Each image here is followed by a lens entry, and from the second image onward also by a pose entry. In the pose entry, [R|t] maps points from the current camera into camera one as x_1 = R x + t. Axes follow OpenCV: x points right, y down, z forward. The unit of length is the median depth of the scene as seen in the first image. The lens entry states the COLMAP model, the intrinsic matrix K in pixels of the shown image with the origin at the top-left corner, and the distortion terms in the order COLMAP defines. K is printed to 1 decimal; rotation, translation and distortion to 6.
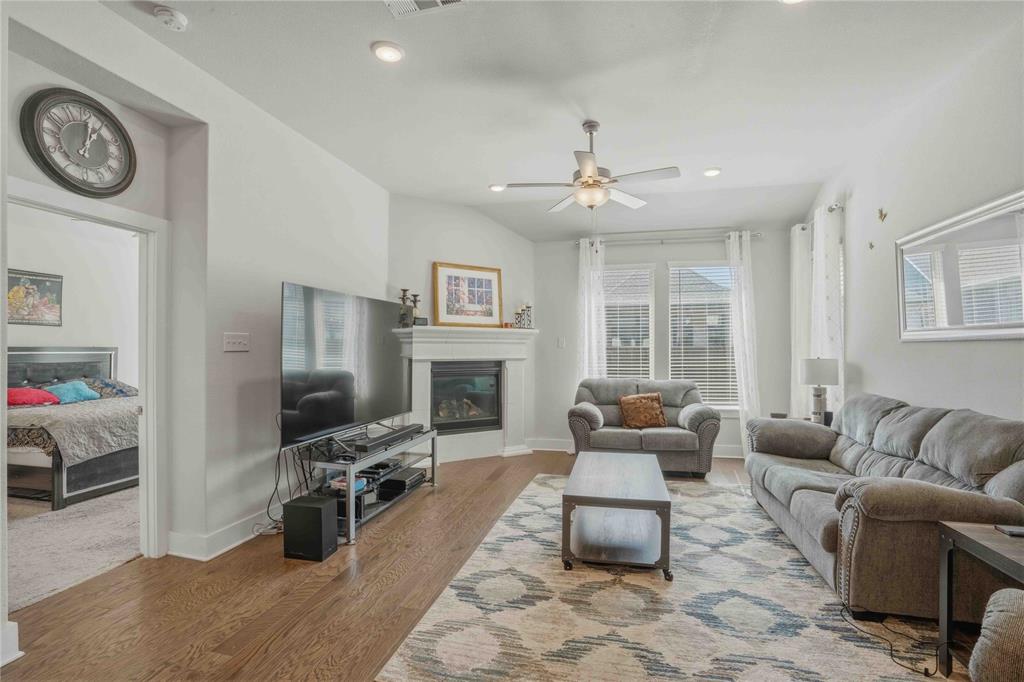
lens RADIAL K [[473.5, 0, 514.3], [0, 473.5, 351.0], [0, 0, 1]] dist [-0.065916, 0.024931]
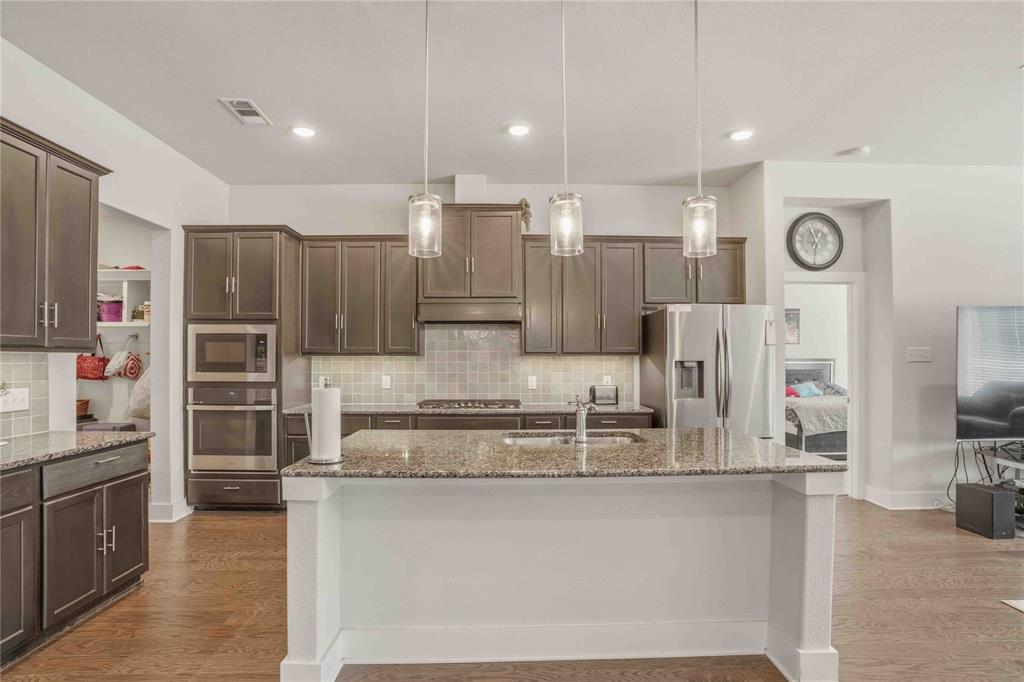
lens RADIAL K [[473.5, 0, 514.3], [0, 473.5, 351.0], [0, 0, 1]] dist [-0.065916, 0.024931]
pose [[0.244221, -0.016785, -0.969574, 0.283189], [-0.005091, 0.999814, -0.018591, -0.000490], [0.969706, 0.009477, 0.244090, -0.323392]]
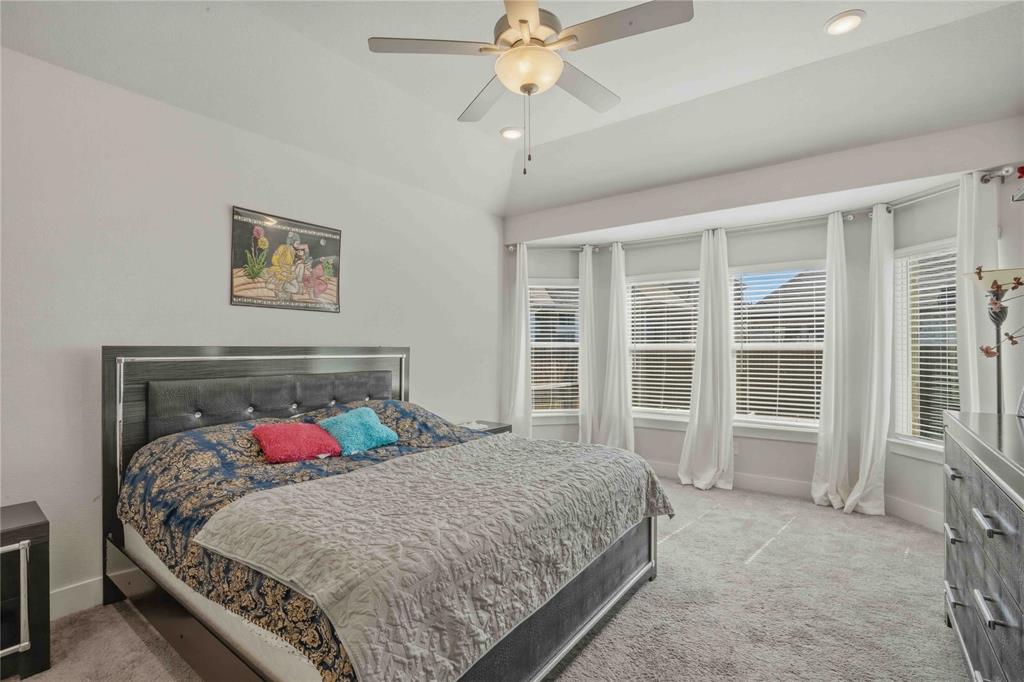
lens RADIAL K [[473.5, 0, 514.3], [0, 473.5, 351.0], [0, 0, 1]] dist [-0.065916, 0.024931]
pose [[0.918562, -0.002821, -0.395266, -0.736024], [0.003633, 0.999993, 0.001307, -0.004772], [0.395259, -0.002637, 0.918566, 0.710216]]
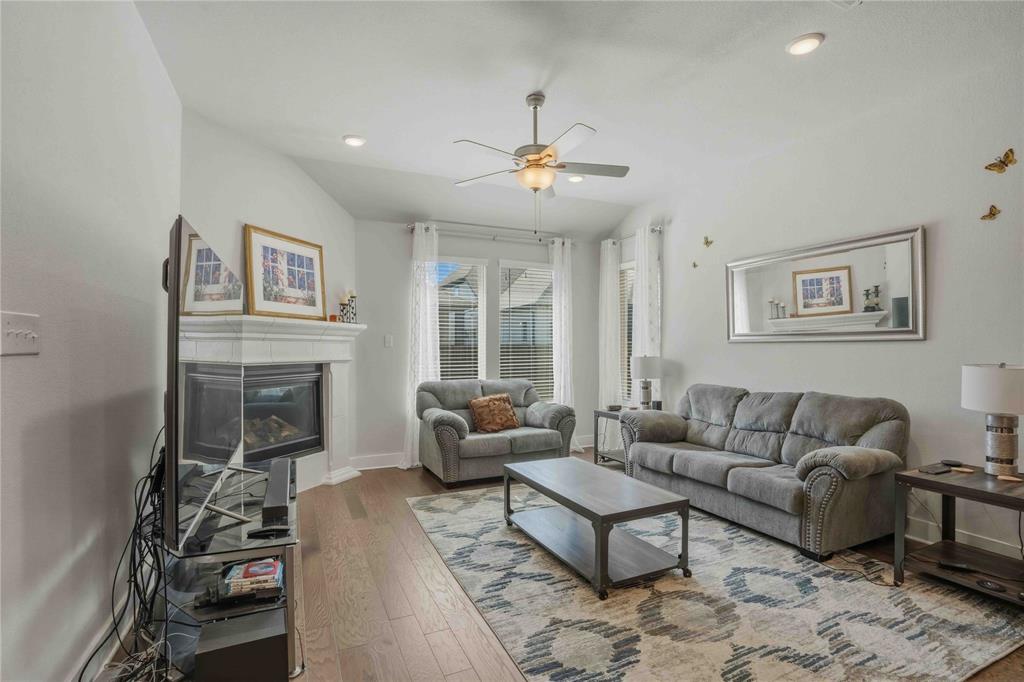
lens RADIAL K [[477.1, 0, 516.1], [0, 477.1, 354.0], [0, 0, 1]] dist [-0.068126, 0.026929]
pose [[0.786766, -0.007732, 0.617203, -0.378847], [0.002722, 0.999955, 0.009056, -0.001463], [-0.617245, -0.005445, 0.786752, 0.278740]]
